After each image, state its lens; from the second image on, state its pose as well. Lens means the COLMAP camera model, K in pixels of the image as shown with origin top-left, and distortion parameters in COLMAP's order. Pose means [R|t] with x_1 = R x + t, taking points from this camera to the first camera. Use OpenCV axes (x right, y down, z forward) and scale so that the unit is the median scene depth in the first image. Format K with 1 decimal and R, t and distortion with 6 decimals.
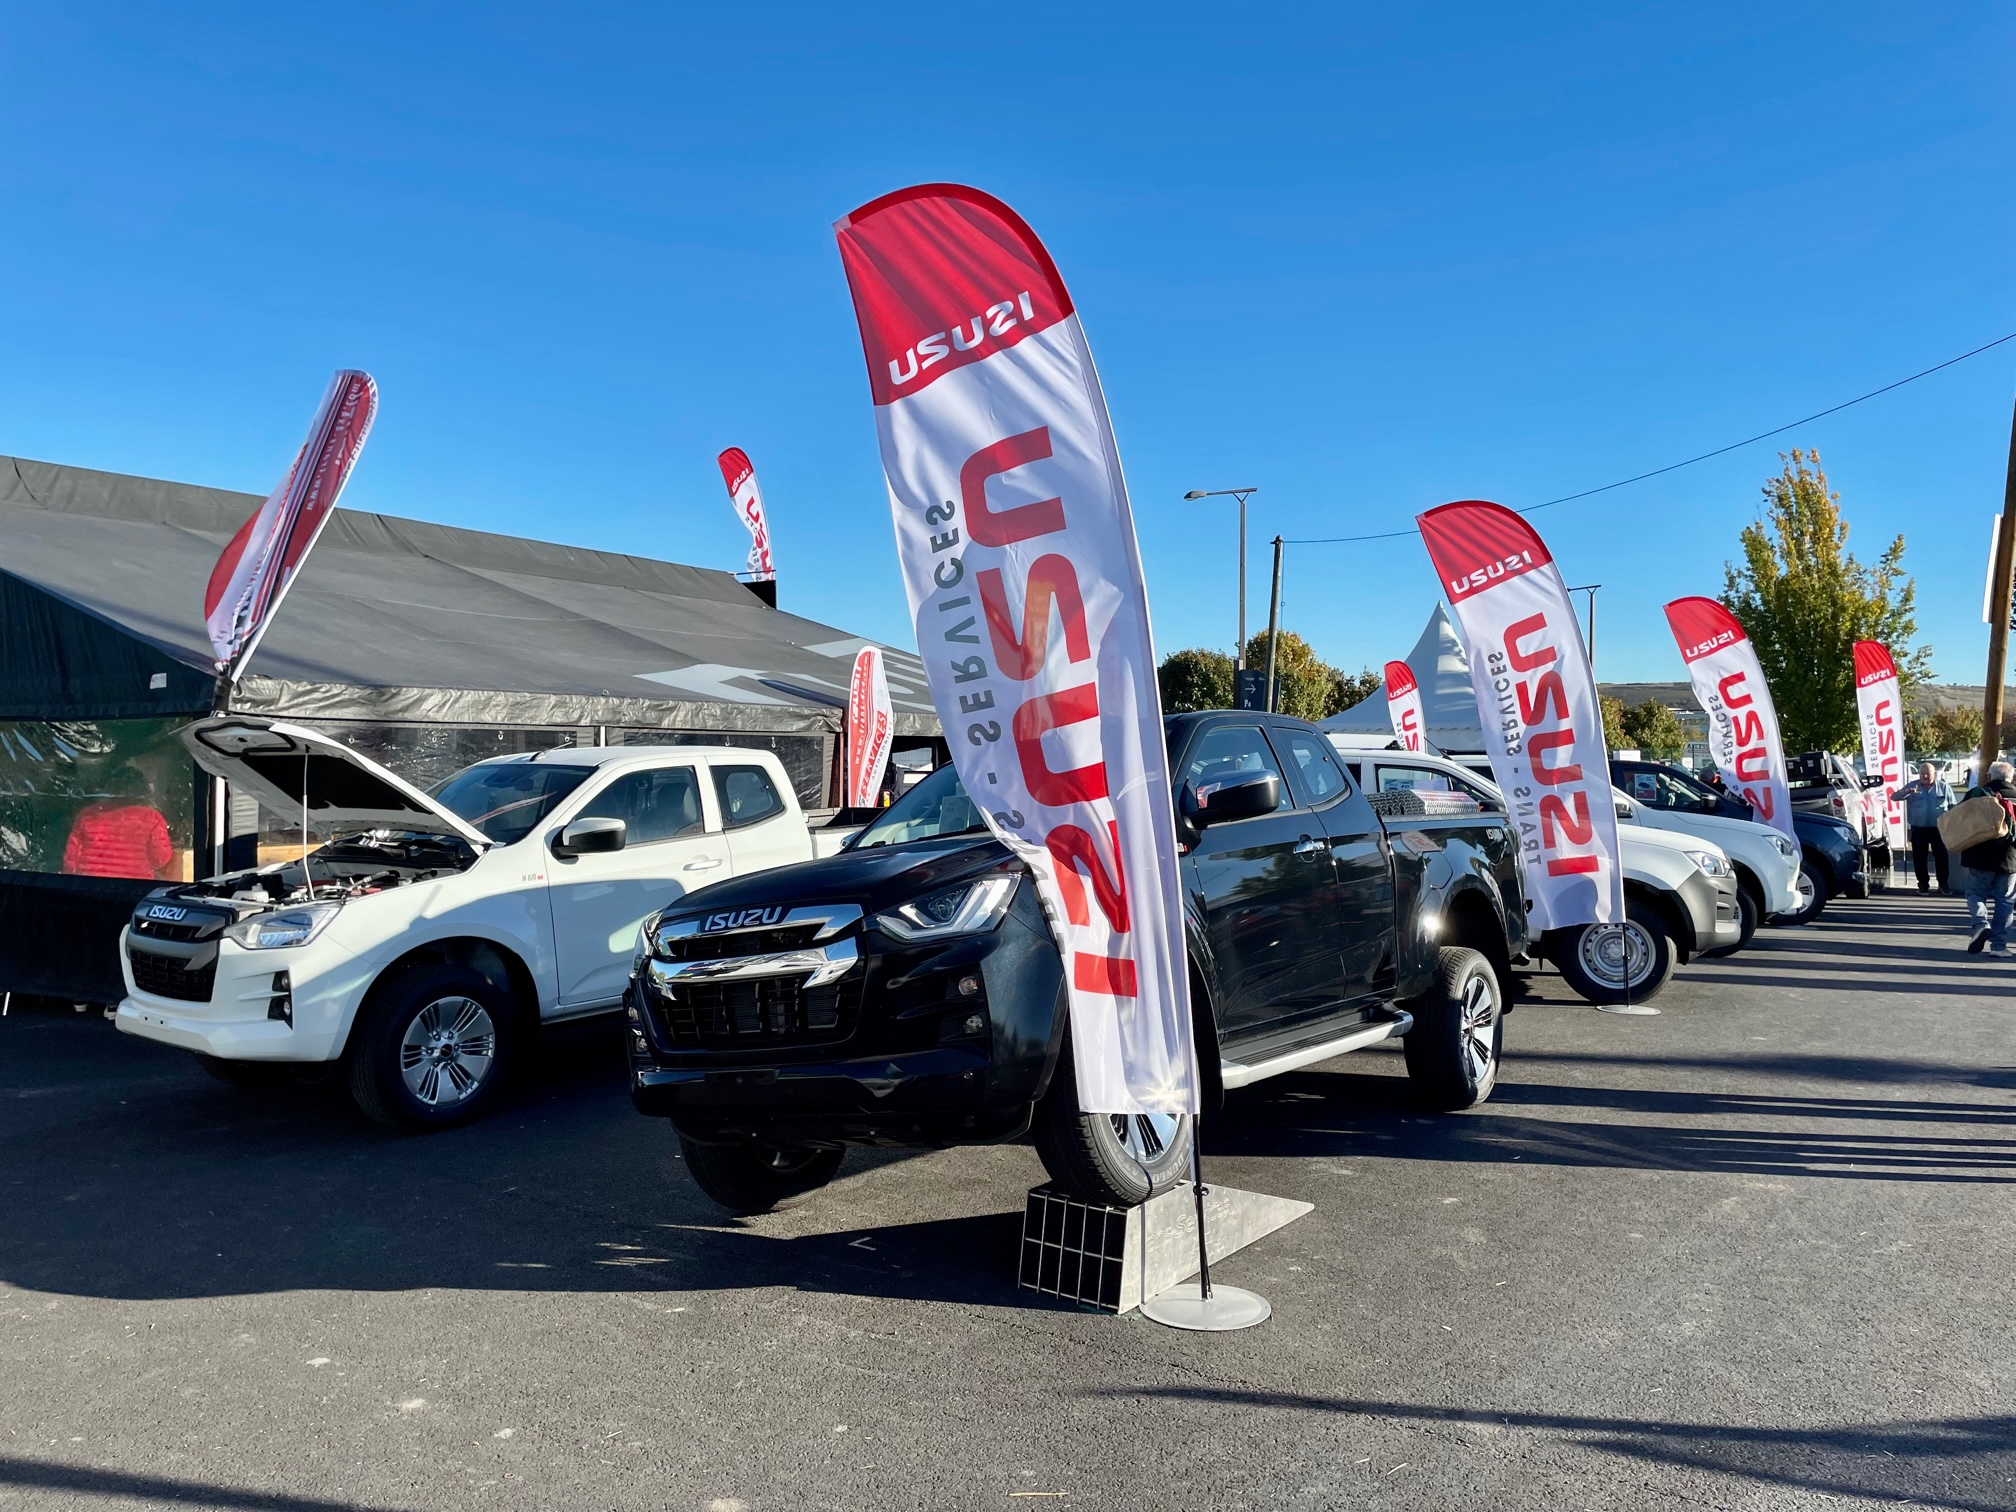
lens RADIAL K [[1541.8, 0, 1009.4], [0, 1541.8, 800.3], [0, 0, 1]] dist [0.088703, -0.105857]
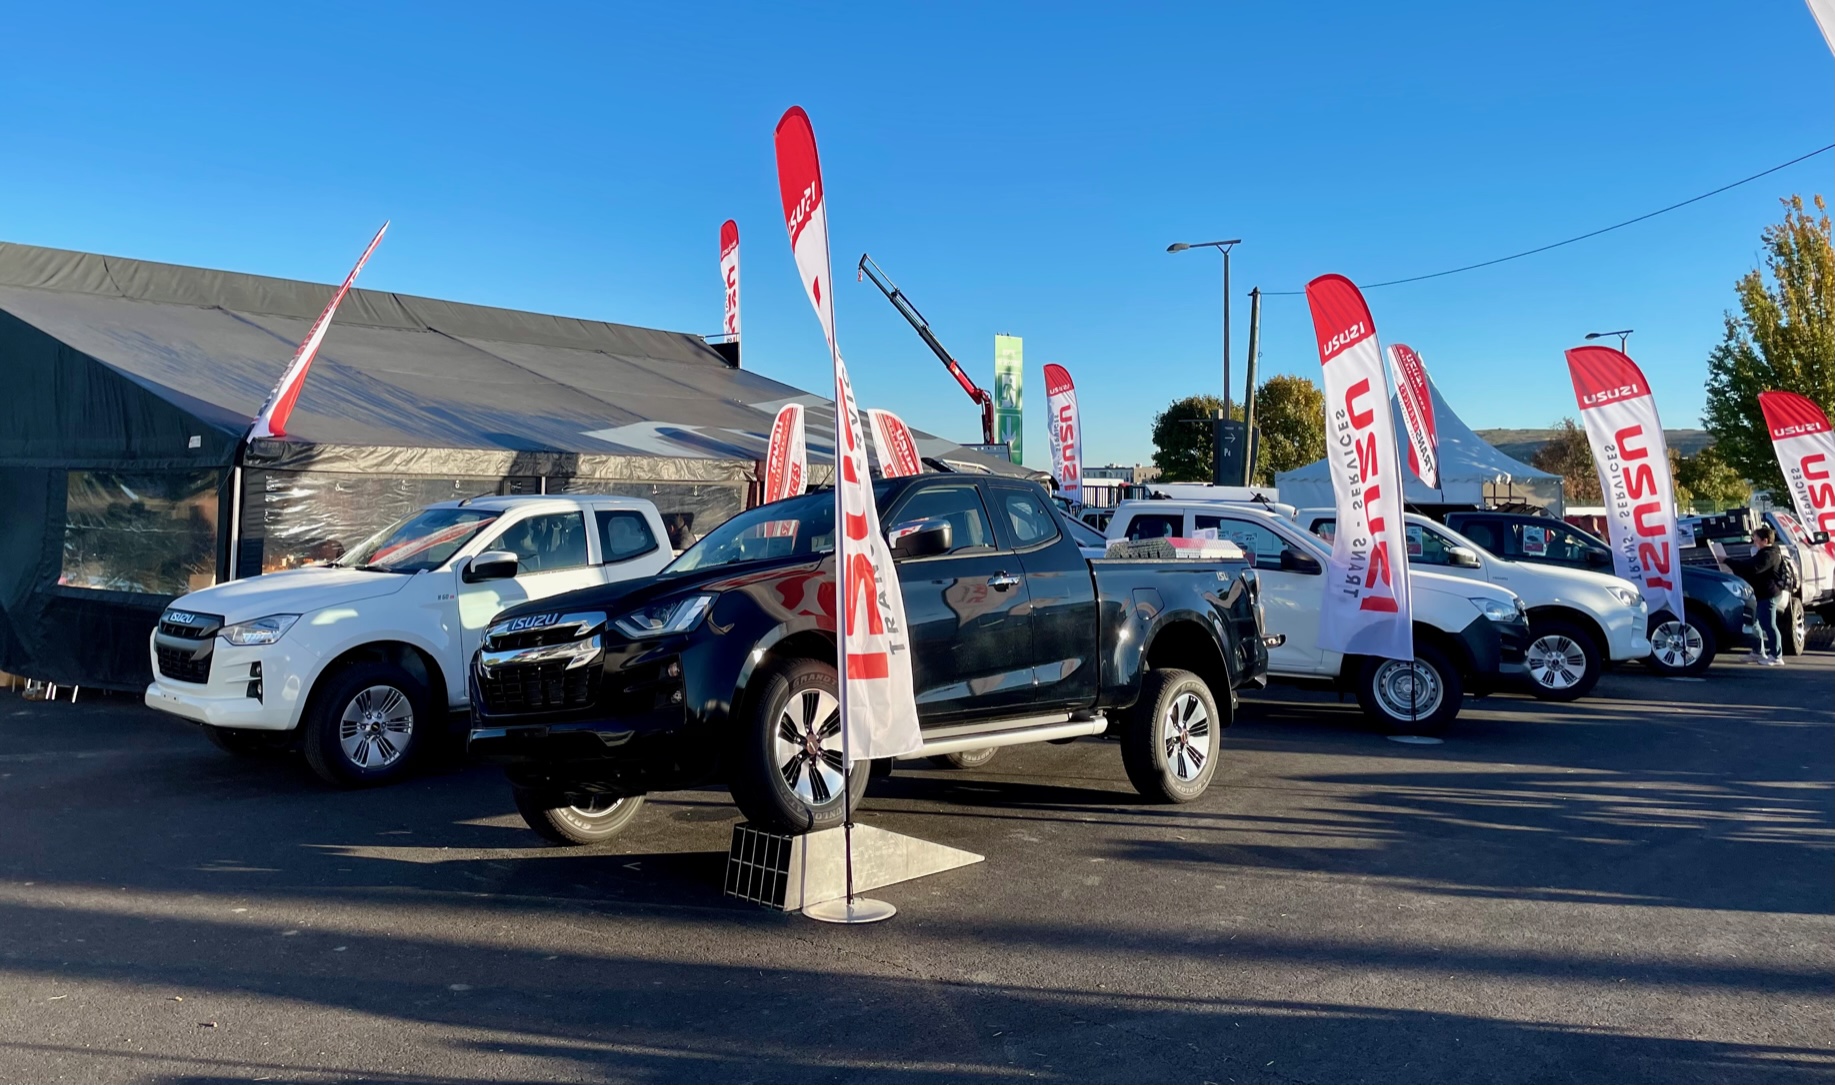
lens RADIAL K [[1545.0, 0, 802.6], [0, 1545.0, 472.6], [0, 0, 1]] dist [0.067416, -0.010628]
pose [[0.988691, 0.006338, -0.149831, 0.181162], [-0.013213, 0.998903, -0.044934, 0.000230], [0.149382, 0.046406, 0.987690, -0.240660]]
